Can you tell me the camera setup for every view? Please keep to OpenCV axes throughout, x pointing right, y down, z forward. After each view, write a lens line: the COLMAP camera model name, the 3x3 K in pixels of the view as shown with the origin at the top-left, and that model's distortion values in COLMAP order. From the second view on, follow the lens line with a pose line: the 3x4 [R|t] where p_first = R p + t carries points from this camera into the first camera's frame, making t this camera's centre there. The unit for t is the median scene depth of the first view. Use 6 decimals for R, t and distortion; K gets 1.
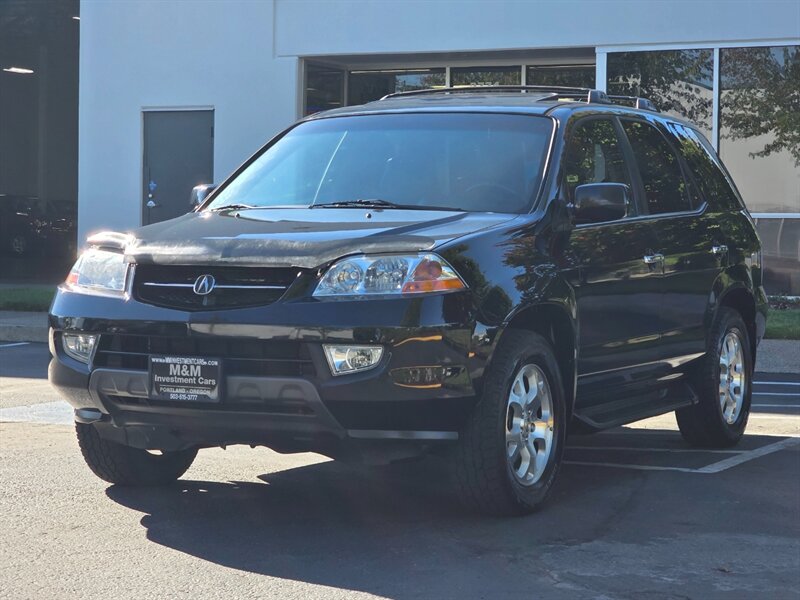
lens RADIAL K [[1792.5, 0, 399.7], [0, 1792.5, 300.4], [0, 0, 1]] dist [-0.294222, -0.006454]
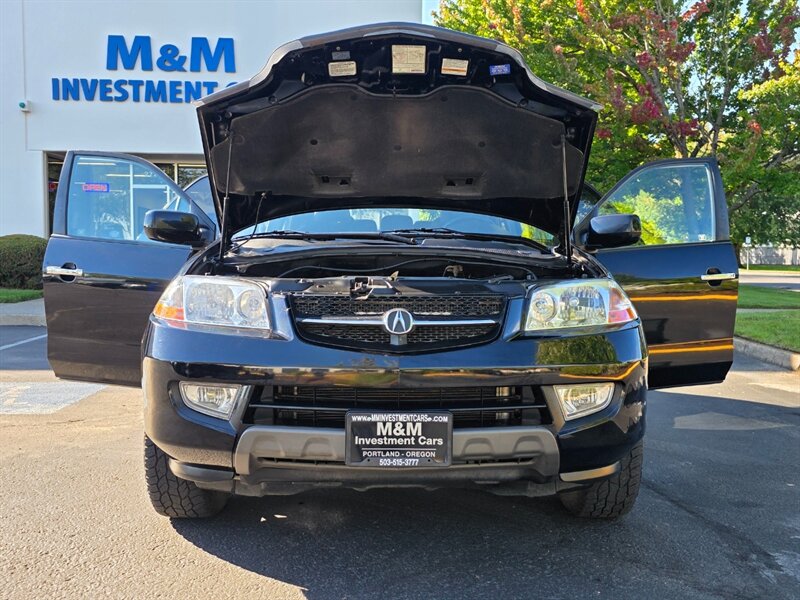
lens RADIAL K [[731.7, 0, 403.4], [0, 731.7, 297.6], [0, 0, 1]] dist [0.022680, -0.000421]
pose [[0.890368, -0.027994, 0.454381, -0.268419], [0.016310, 0.999428, 0.029613, -0.030970], [-0.454950, -0.018955, 0.890315, 0.696899]]
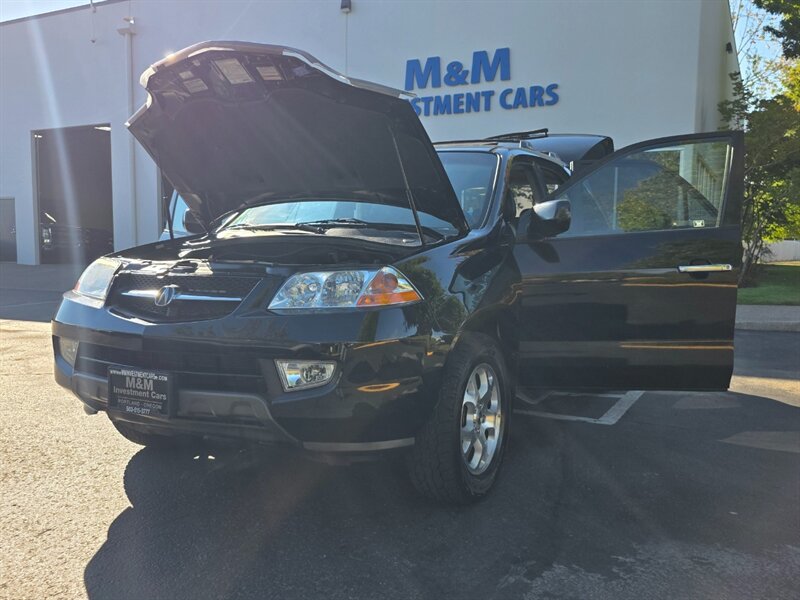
lens RADIAL K [[686.8, 0, 403.2], [0, 686.8, 301.1], [0, 0, 1]] dist [0.059691, -0.004242]
pose [[0.999904, 0.000364, -0.013856, 0.032039], [0.000202, 0.999169, 0.040769, -0.022430], [0.013859, -0.040768, 0.999073, 0.614413]]
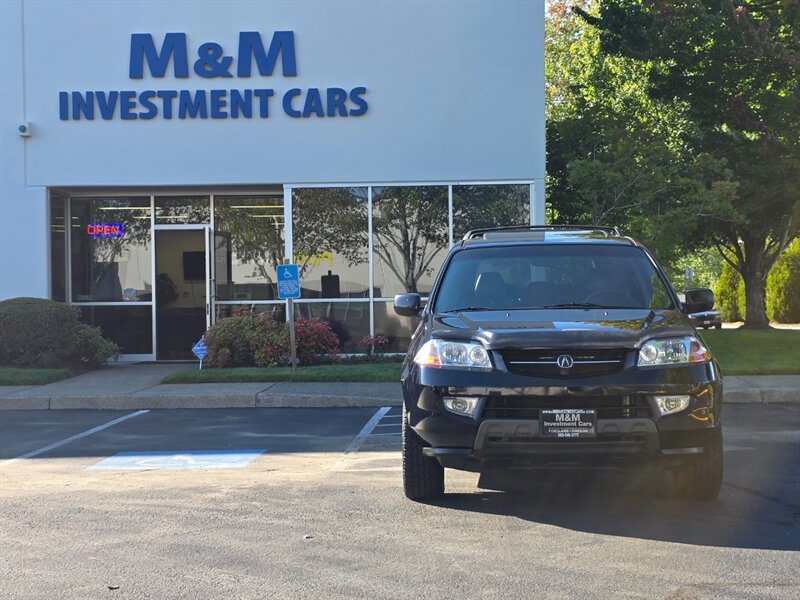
lens RADIAL K [[1295.1, 0, 397.4], [0, 1295.1, 300.3], [0, 0, 1]] dist [0.222331, -0.956533]
pose [[0.924775, -0.020448, 0.379964, -0.678491], [0.036976, 0.998658, -0.036251, -0.026531], [-0.378713, 0.047574, 0.924291, 0.011047]]
